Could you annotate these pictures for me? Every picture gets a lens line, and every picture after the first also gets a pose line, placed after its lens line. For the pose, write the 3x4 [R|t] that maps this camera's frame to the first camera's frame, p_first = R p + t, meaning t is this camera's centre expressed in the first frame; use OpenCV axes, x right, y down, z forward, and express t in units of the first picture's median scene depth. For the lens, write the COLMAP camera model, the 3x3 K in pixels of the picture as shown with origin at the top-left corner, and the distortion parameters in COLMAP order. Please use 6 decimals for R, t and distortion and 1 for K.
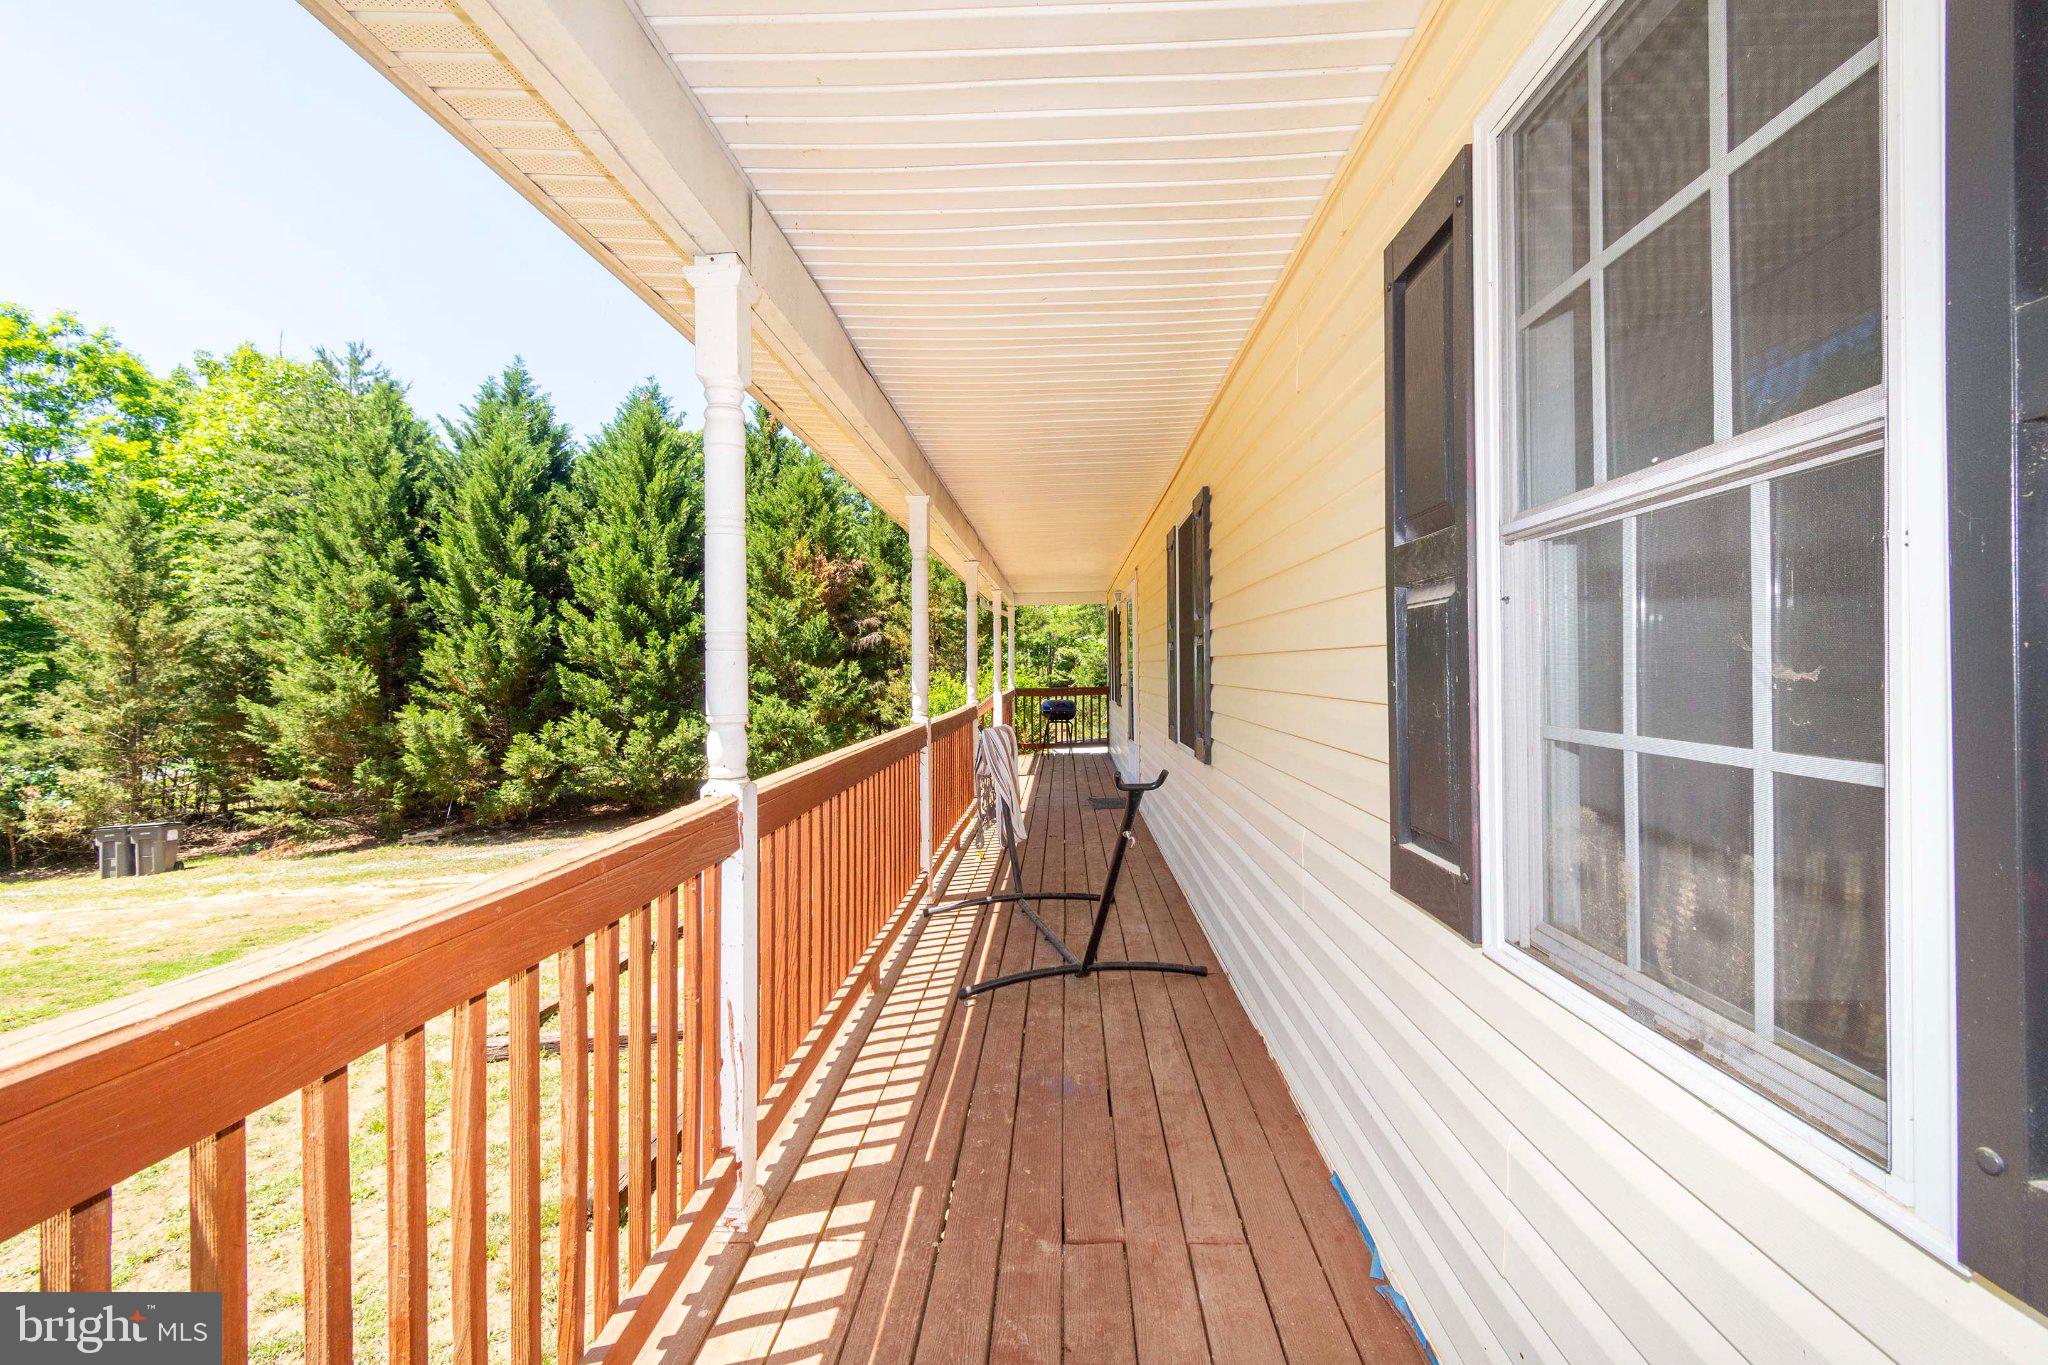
lens RADIAL K [[905.2, 0, 1028.7], [0, 905.2, 670.6], [0, 0, 1]] dist [0.003227, -0.000791]
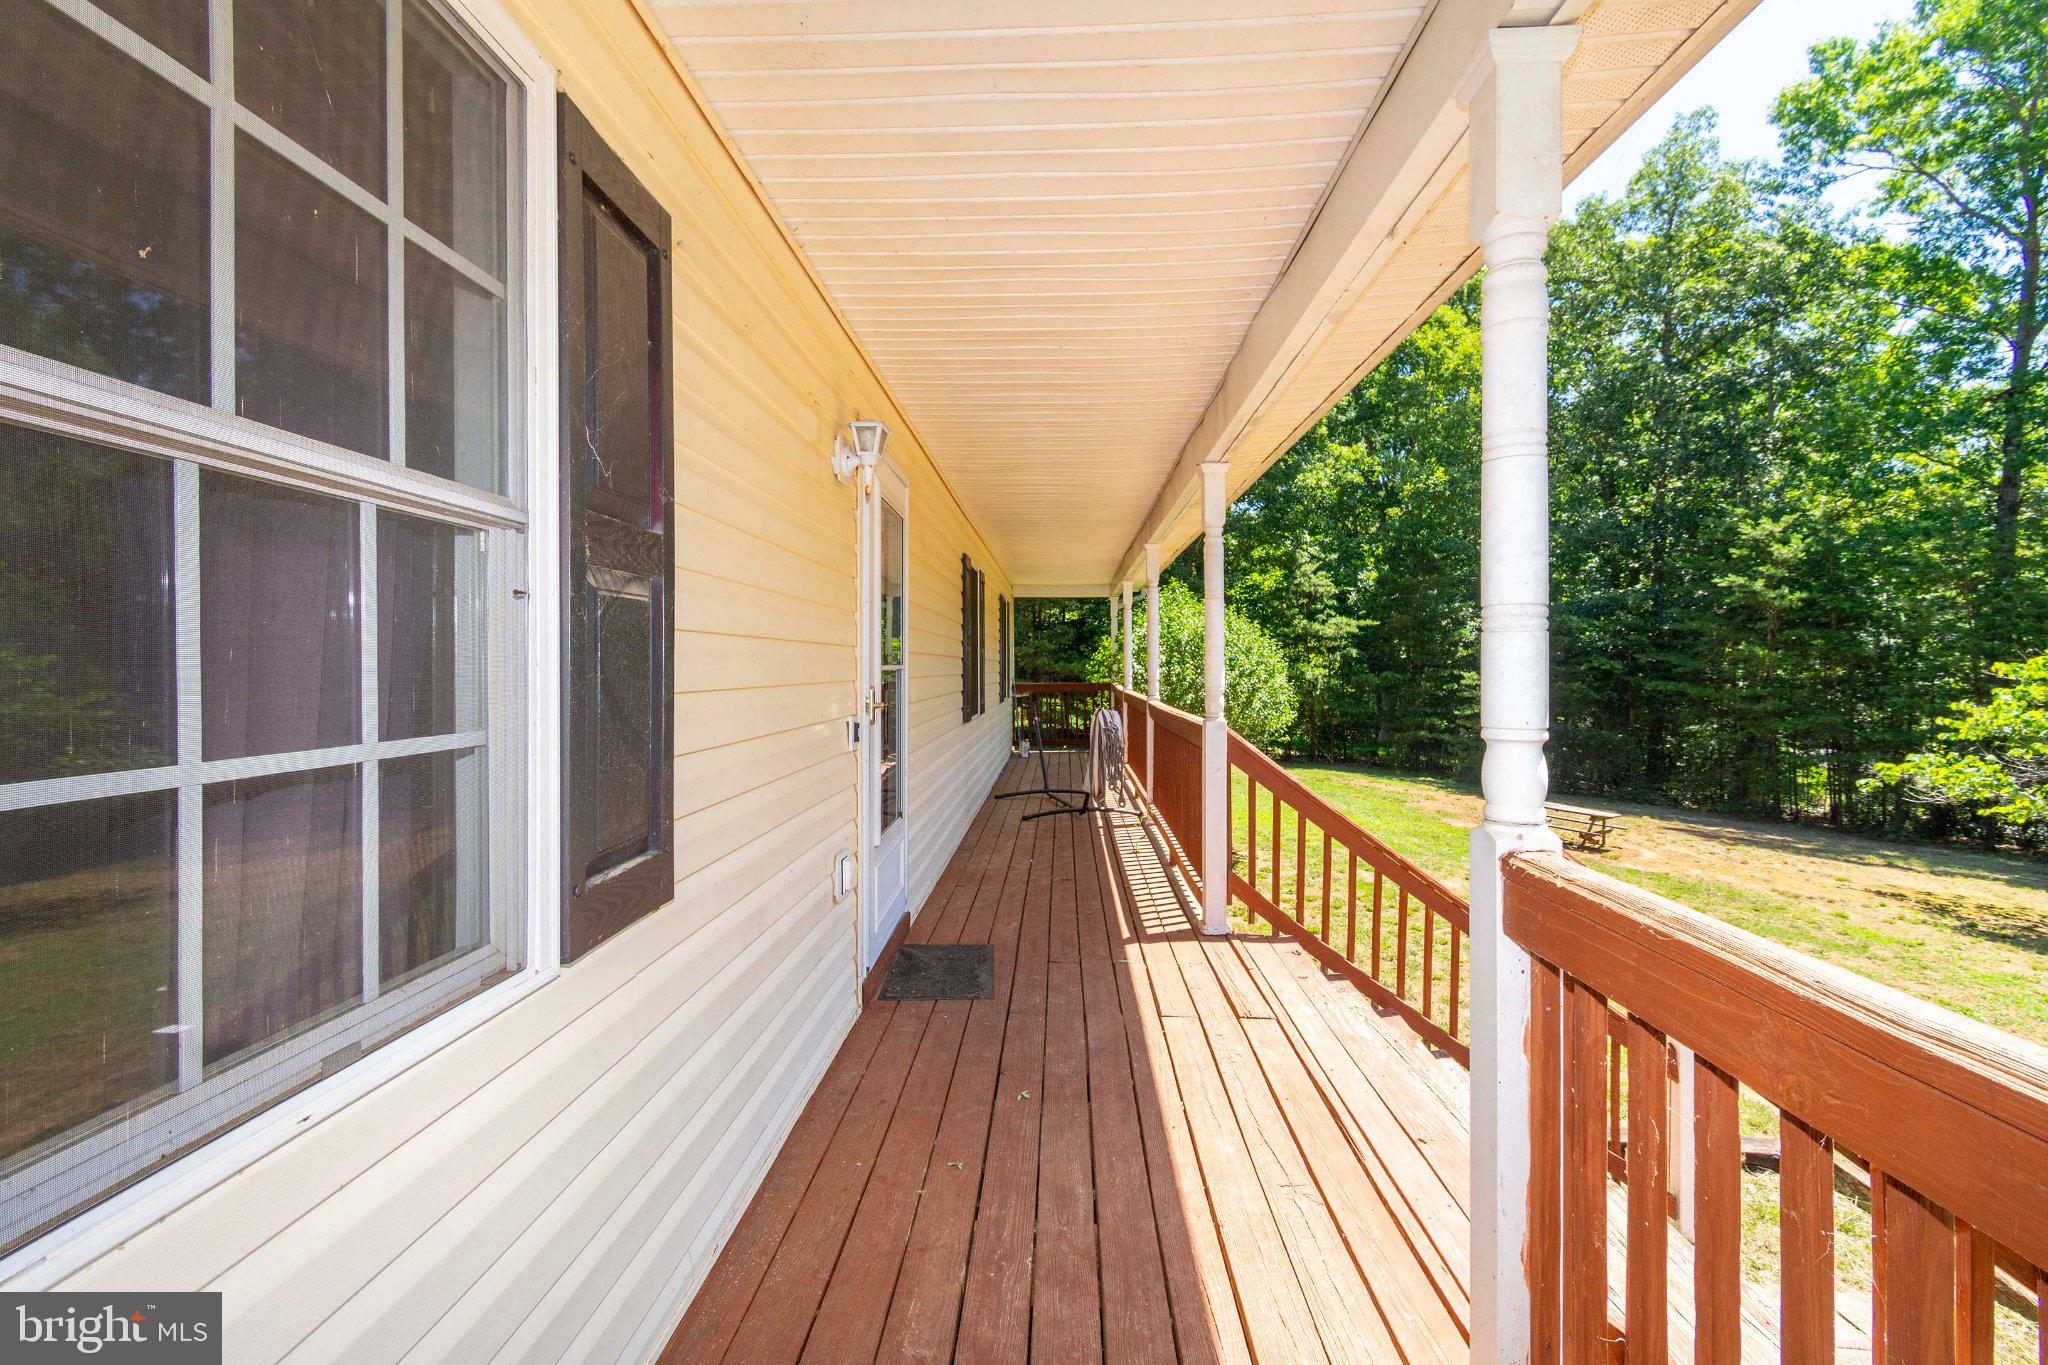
lens RADIAL K [[905.2, 0, 1028.7], [0, 905.2, 670.6], [0, 0, 1]] dist [0.003227, -0.000791]
pose [[-0.999789, 0.009527, -0.018201, 0.076289], [0.009403, 0.999932, 0.006869, -0.019646], [0.018266, 0.006696, -0.999811, 1.729901]]
